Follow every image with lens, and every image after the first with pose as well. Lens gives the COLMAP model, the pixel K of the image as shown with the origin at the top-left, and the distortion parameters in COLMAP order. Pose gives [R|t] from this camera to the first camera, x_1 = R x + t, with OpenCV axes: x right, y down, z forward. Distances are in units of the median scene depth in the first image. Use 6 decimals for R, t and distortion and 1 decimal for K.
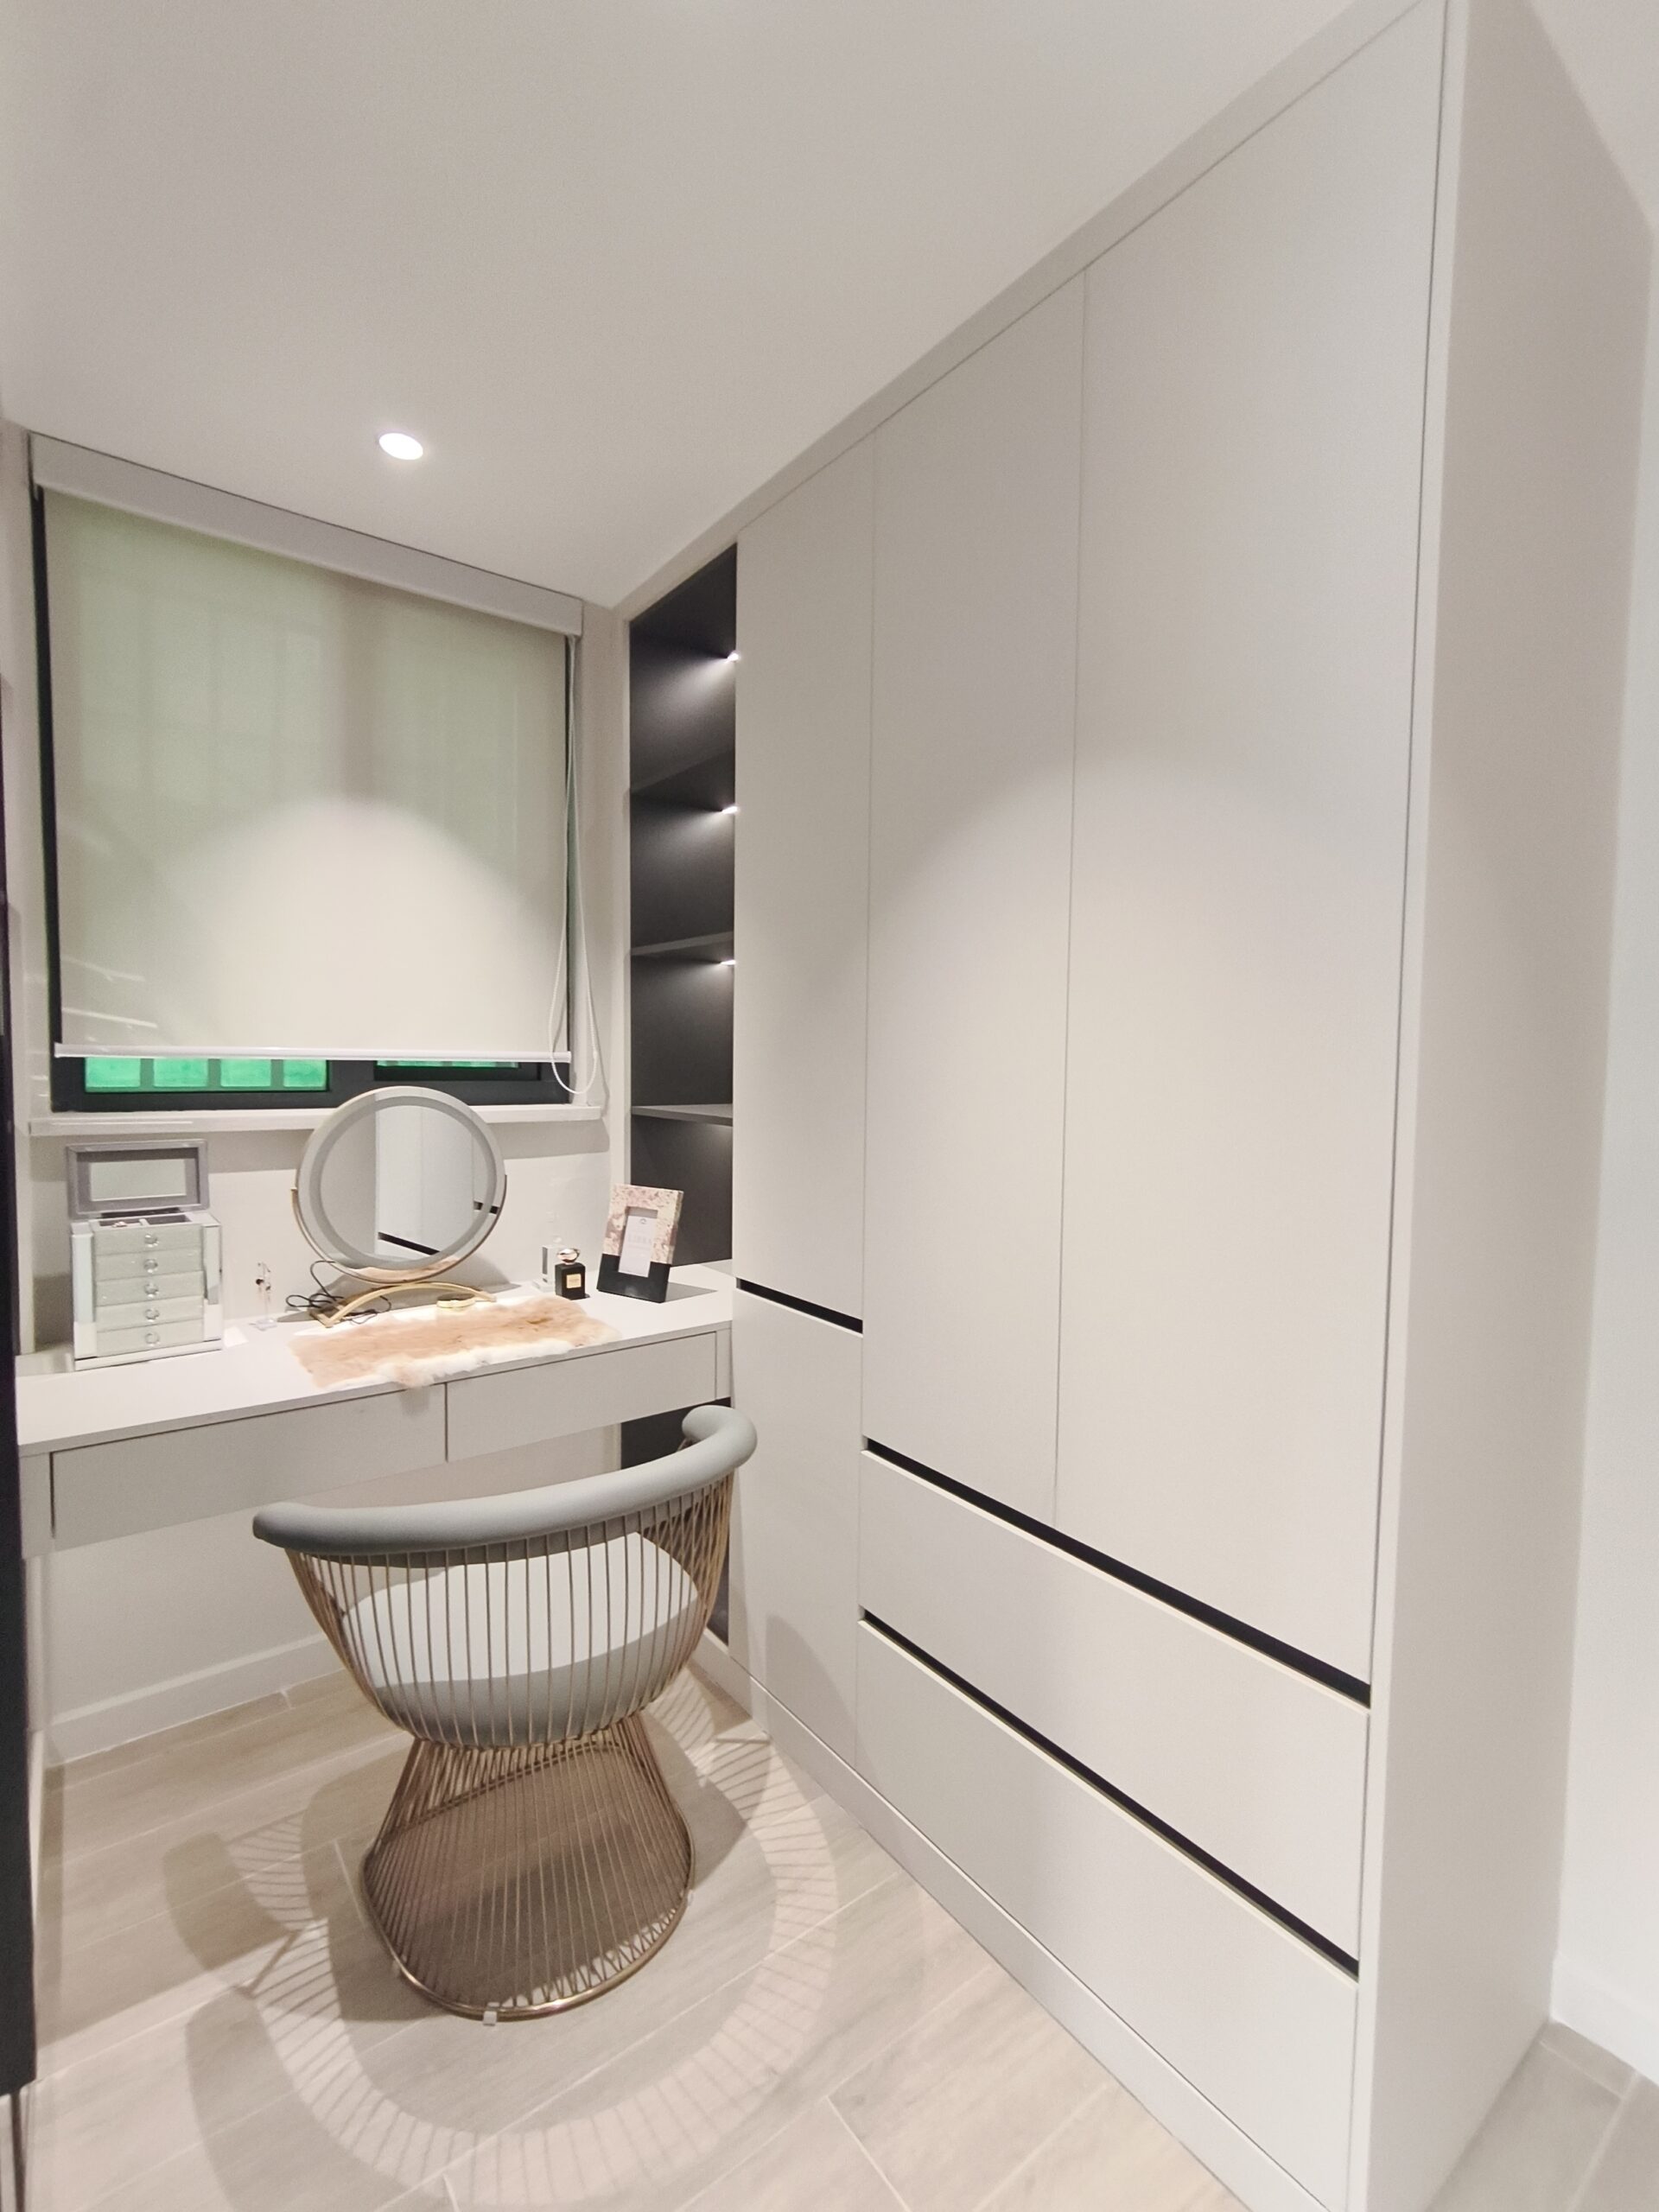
lens RADIAL K [[986.0, 0, 829.5], [0, 986.0, 1106.0], [0, 0, 1]] dist [-0.012100, -0.000008]
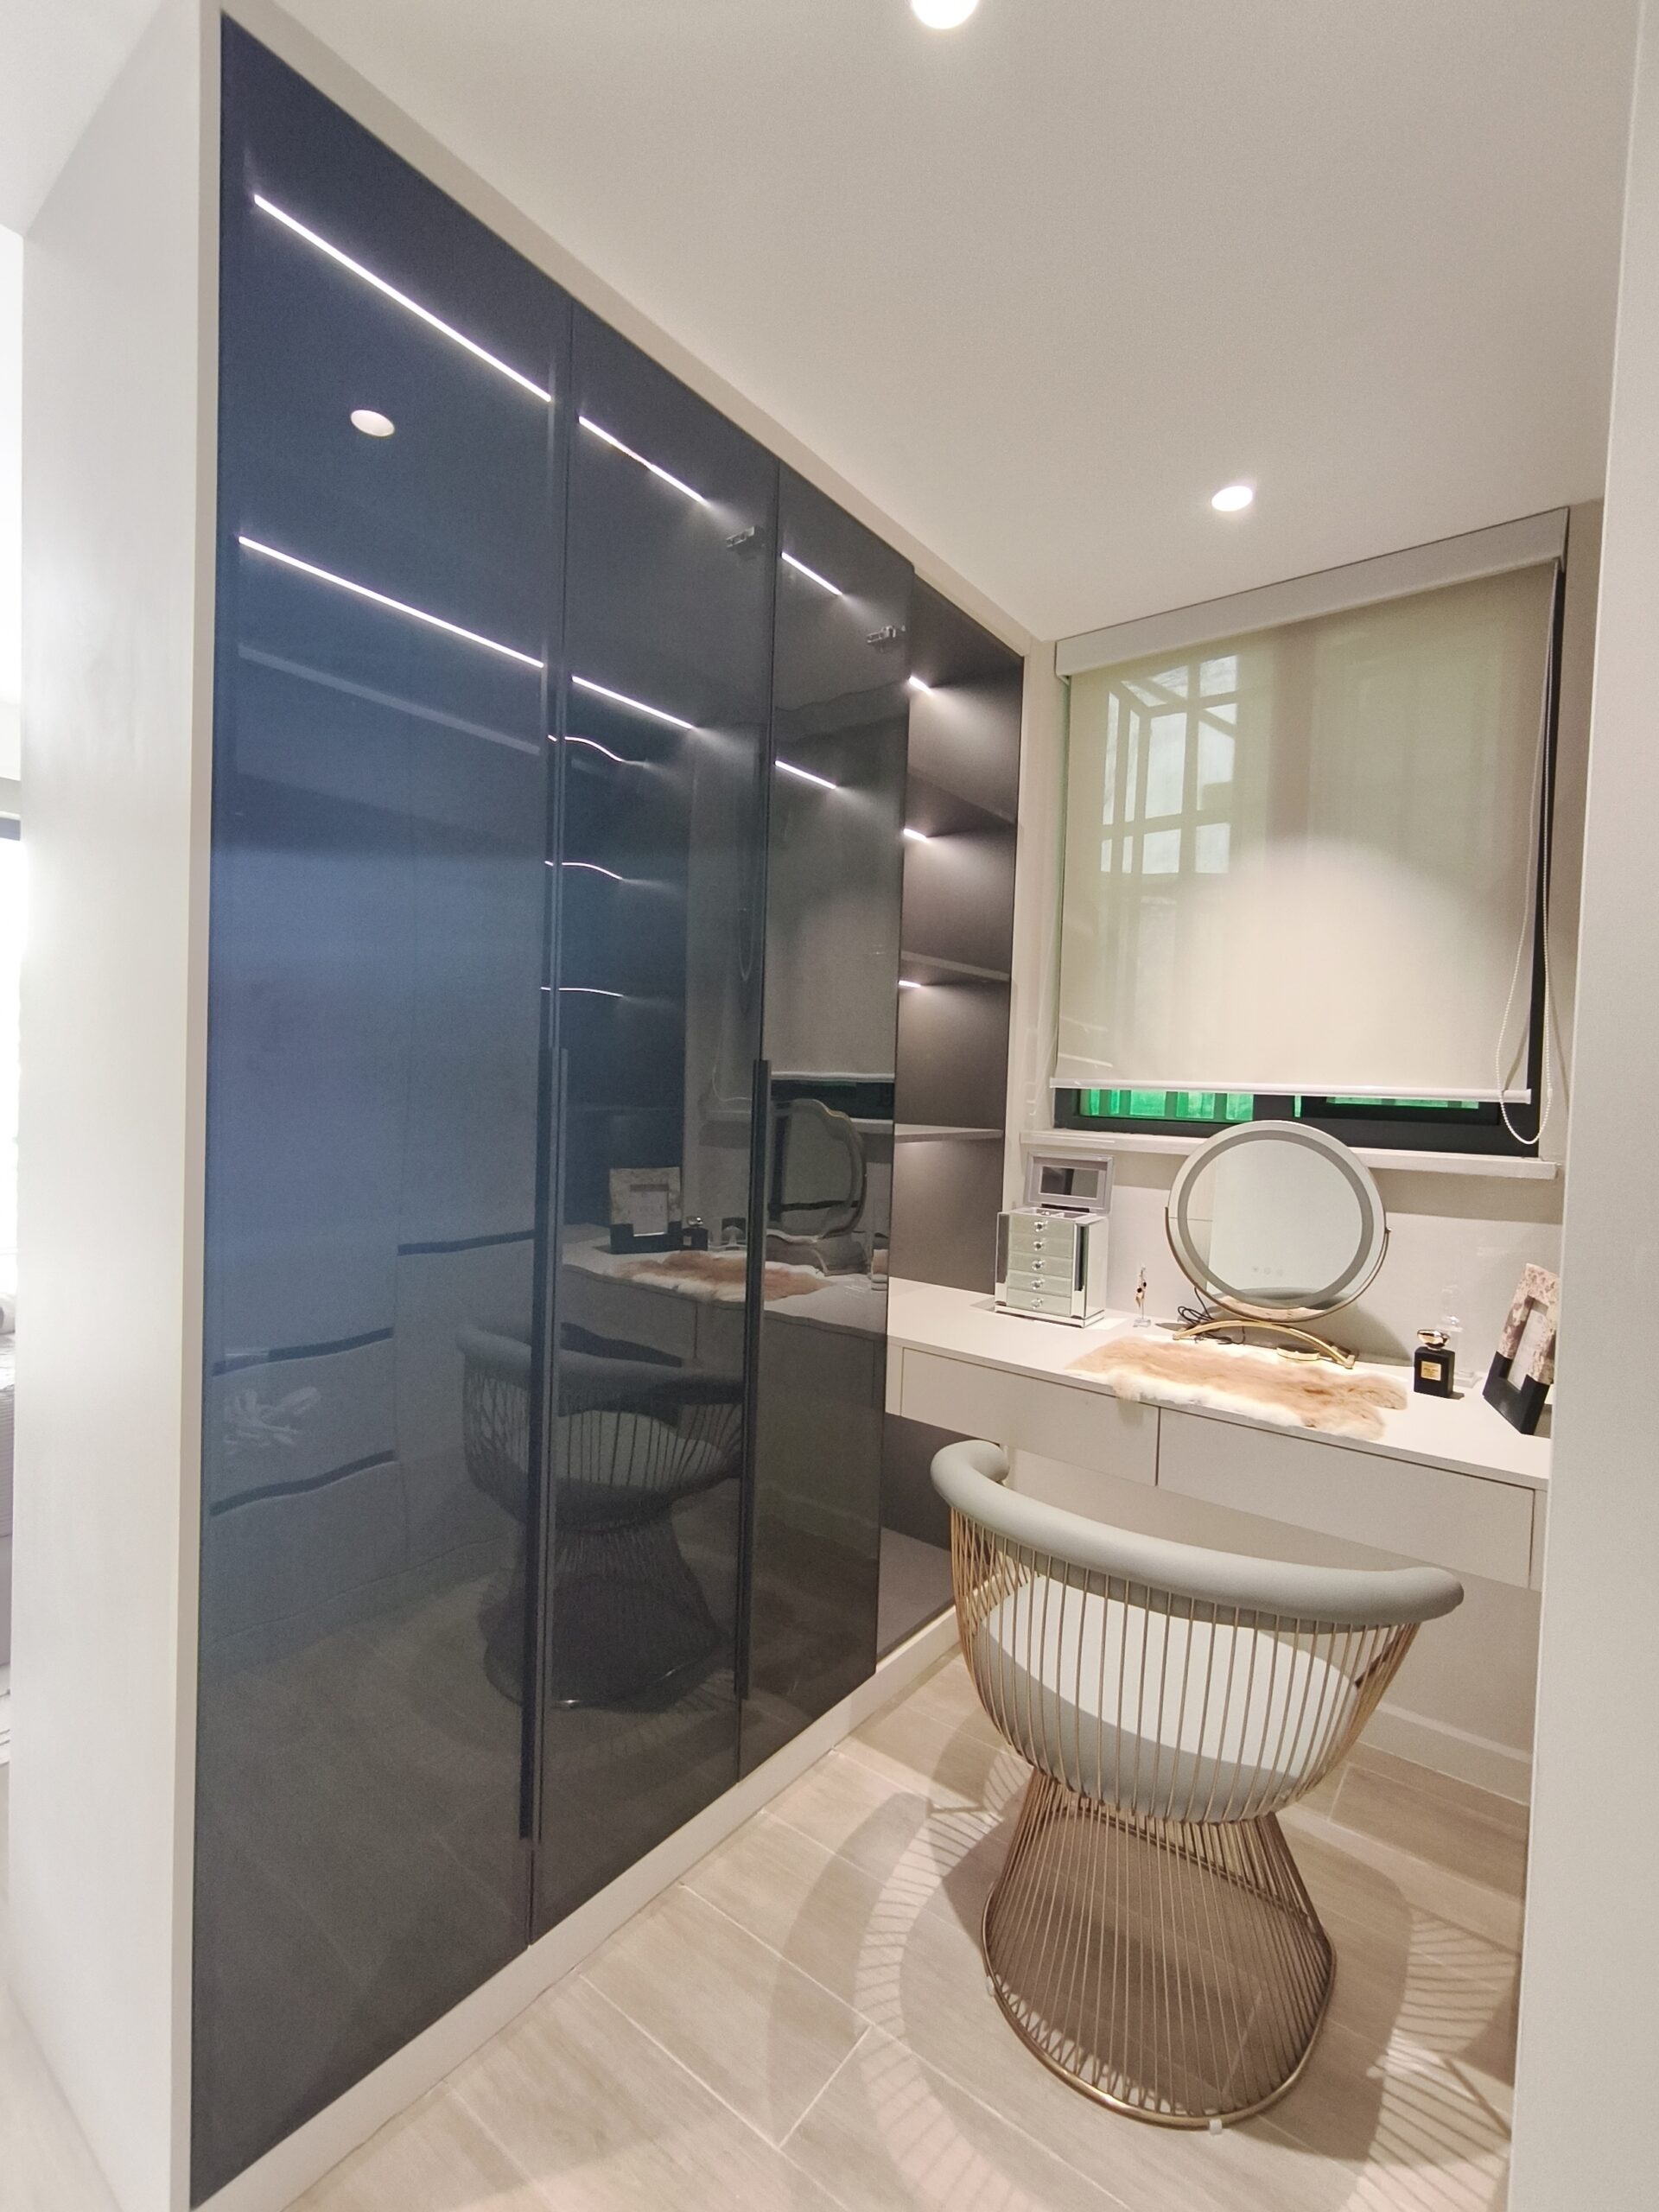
lens RADIAL K [[968.7, 0, 829.5], [0, 968.7, 1106.0], [0, 0, 1]] dist [-0.000482, -0.004799]
pose [[0.253311, 0.016870, -0.967238, 0.468333], [-0.074803, 0.997196, -0.002198, 0.000741], [0.964489, 0.072909, 0.253863, 0.387110]]
